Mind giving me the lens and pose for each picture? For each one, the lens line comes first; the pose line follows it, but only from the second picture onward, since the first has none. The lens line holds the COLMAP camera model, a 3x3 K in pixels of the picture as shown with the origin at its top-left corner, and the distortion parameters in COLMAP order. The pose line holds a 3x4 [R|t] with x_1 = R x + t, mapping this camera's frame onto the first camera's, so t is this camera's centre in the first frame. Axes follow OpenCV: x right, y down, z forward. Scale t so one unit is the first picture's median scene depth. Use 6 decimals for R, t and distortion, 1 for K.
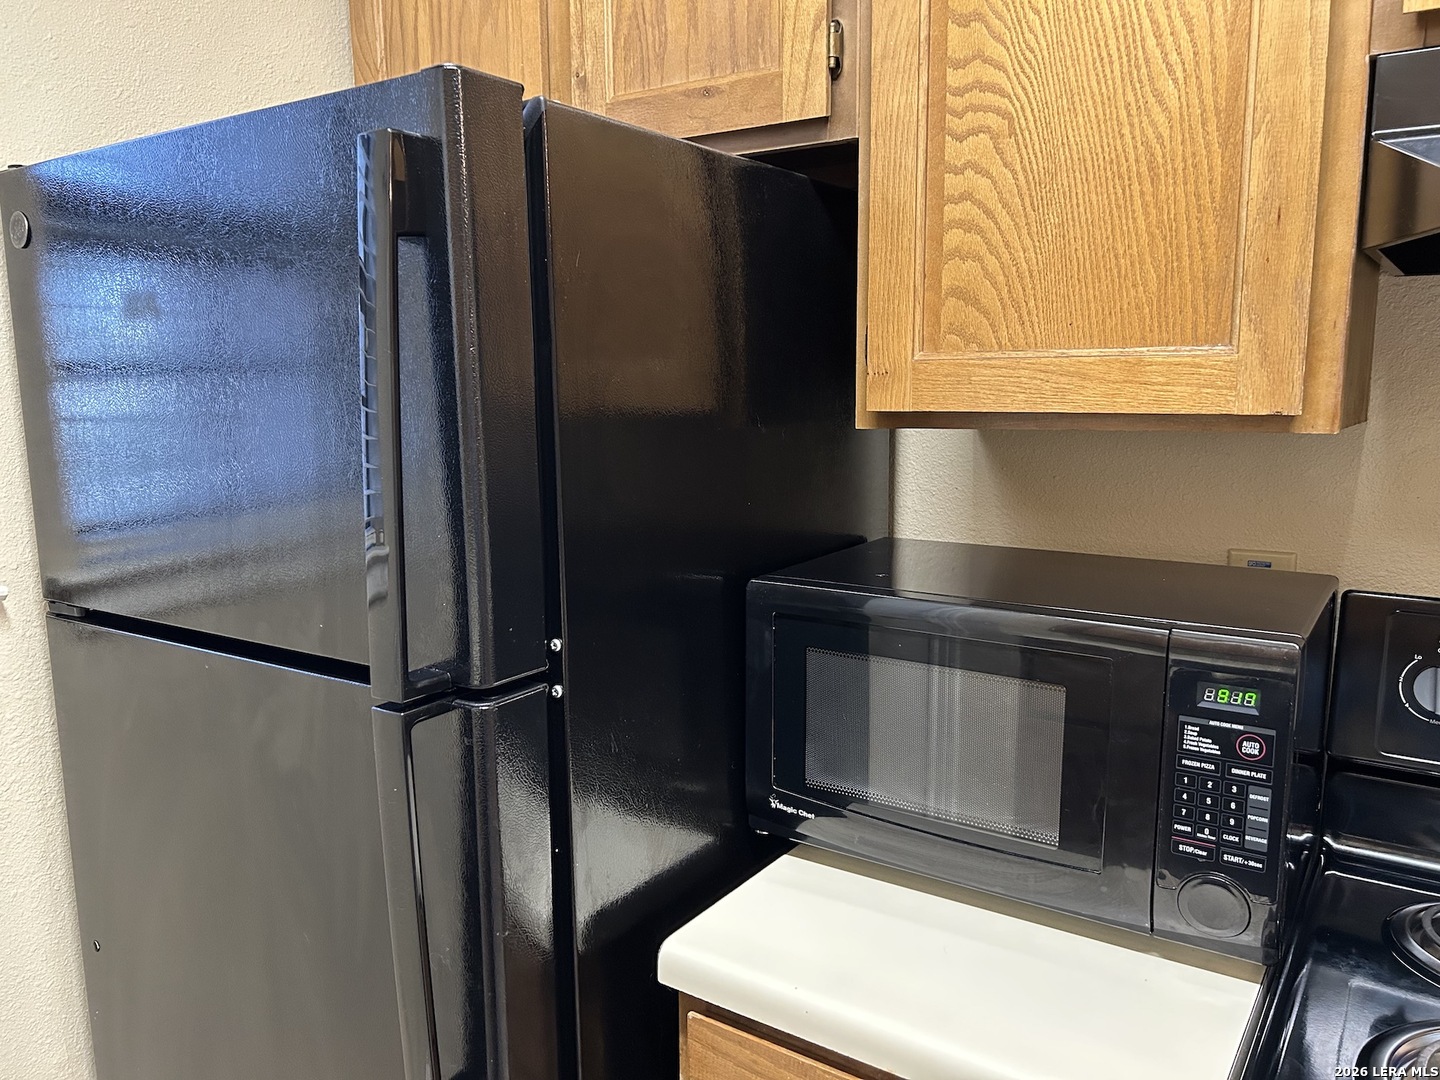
lens RADIAL K [[1080.0, 0, 712.3], [0, 1080.0, 544.2], [0, 0, 1]] dist [0.068987, -0.077879]
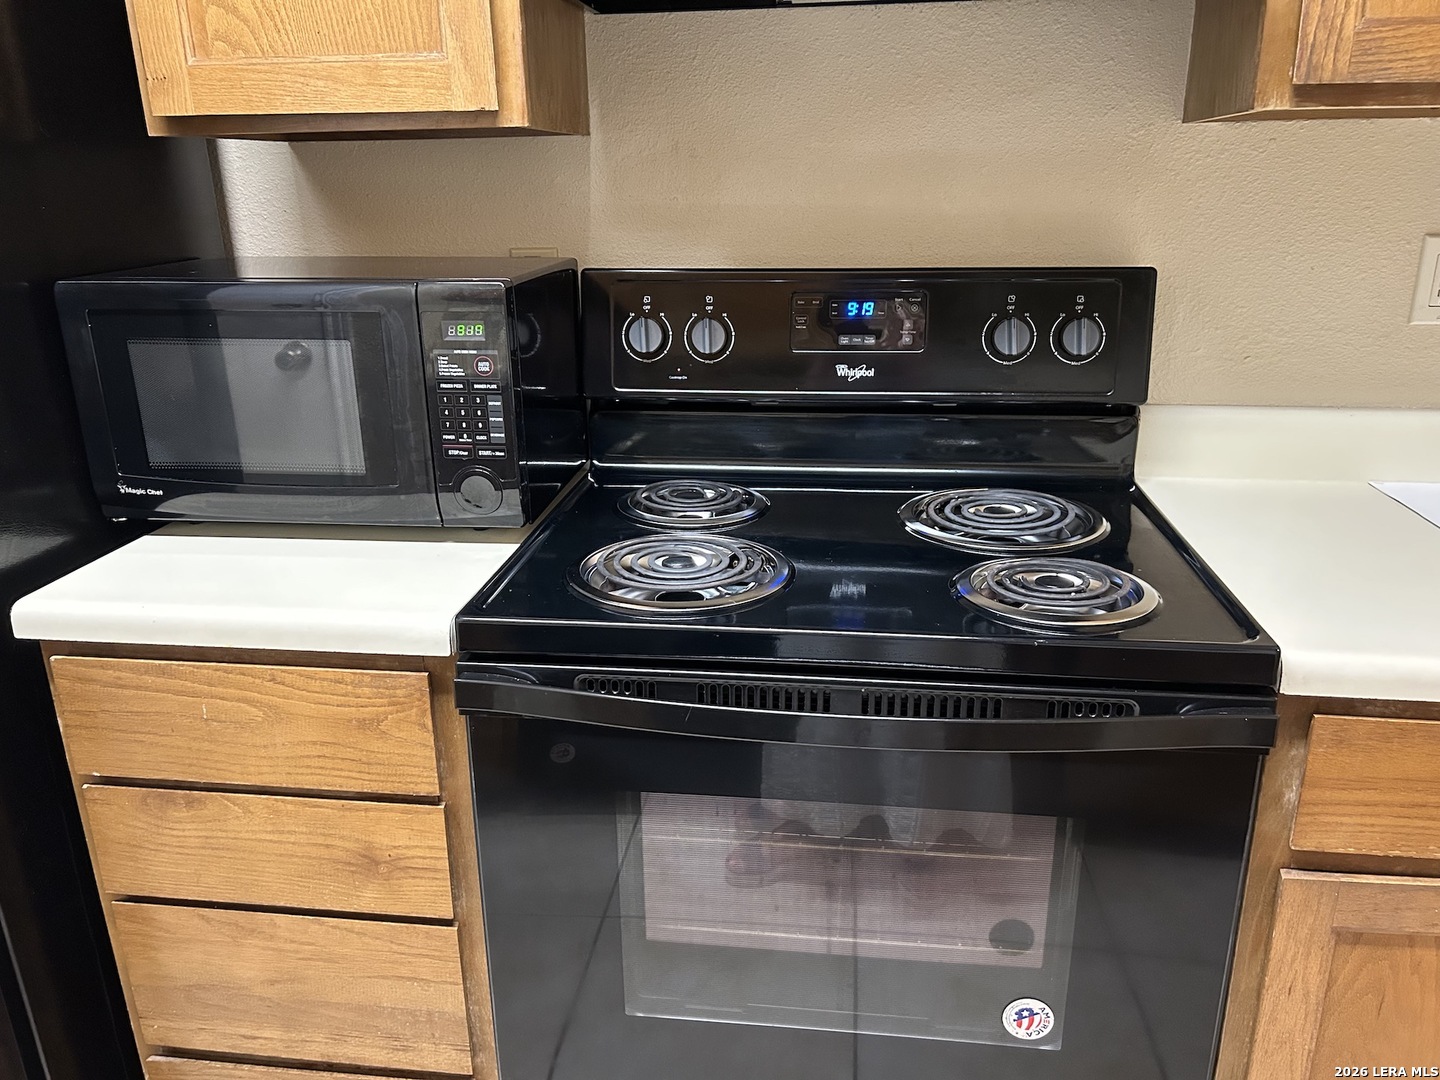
lens RADIAL K [[1080.0, 0, 704.8], [0, 1080.0, 535.3], [0, 0, 1]] dist [0.068987, -0.077879]
pose [[0.888884, -0.154624, 0.431251, 0.111880], [0.081899, 0.979790, 0.182494, 0.151888], [-0.450753, -0.126897, 0.883583, -0.304414]]
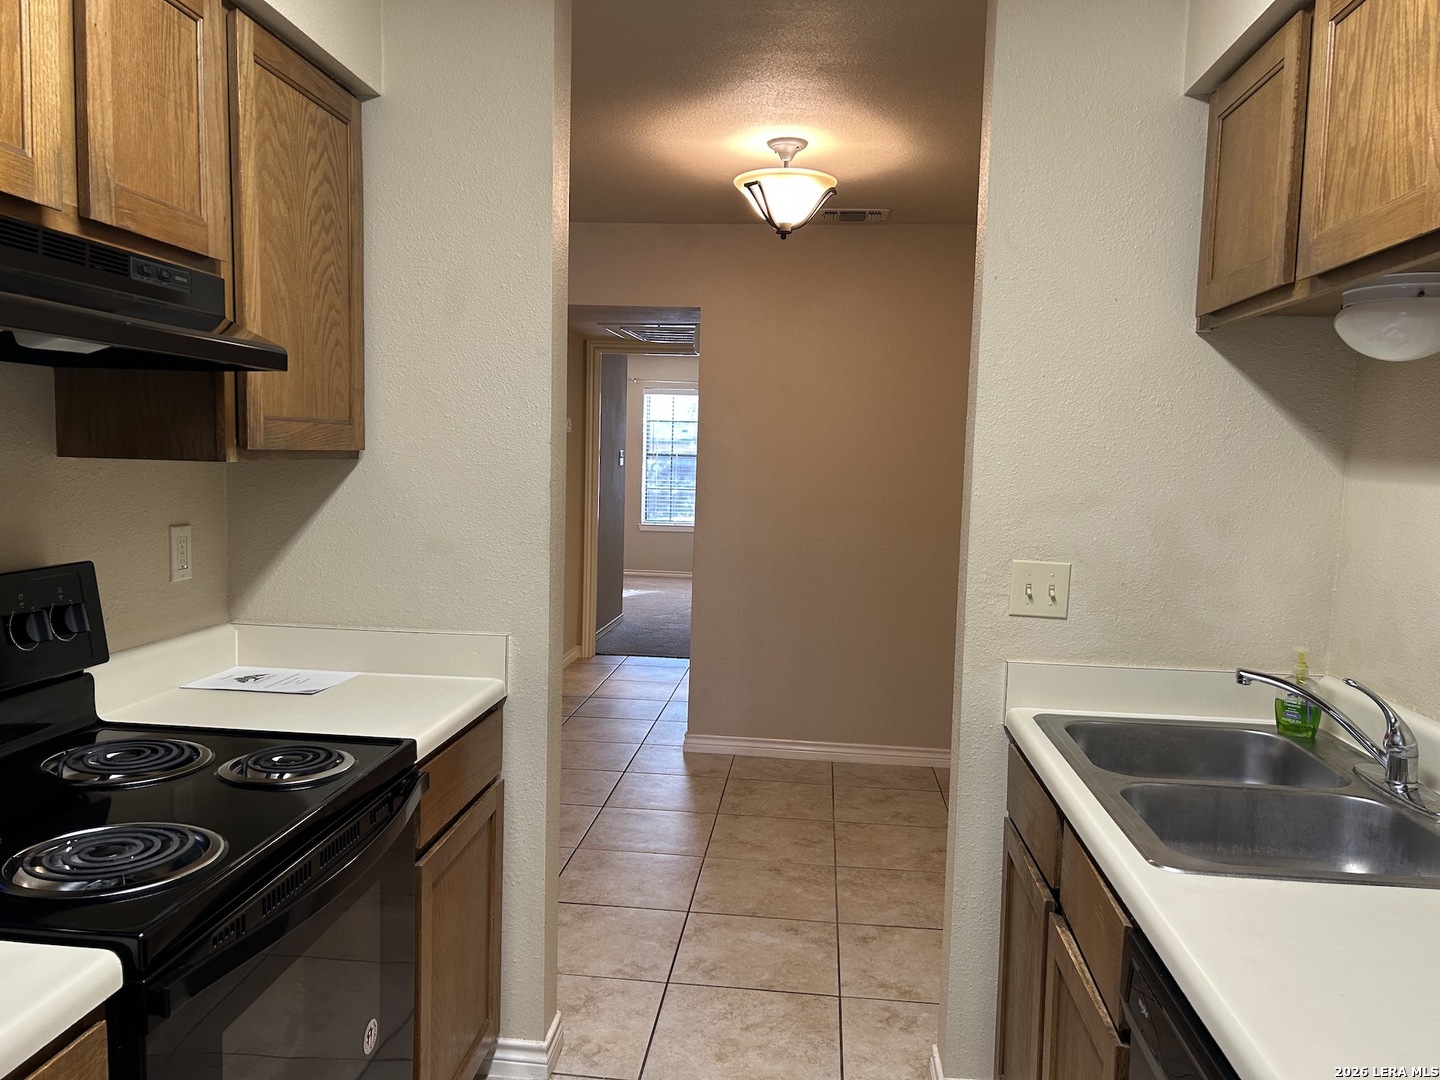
lens RADIAL K [[1080.0, 0, 729.8], [0, 1080.0, 538.0], [0, 0, 1]] dist [0.068987, -0.077879]
pose [[-0.500558, -0.085194, 0.861501, -0.887339], [0.090741, 0.984501, 0.150081, -0.105715], [-0.860934, 0.153298, -0.485069, 0.696176]]
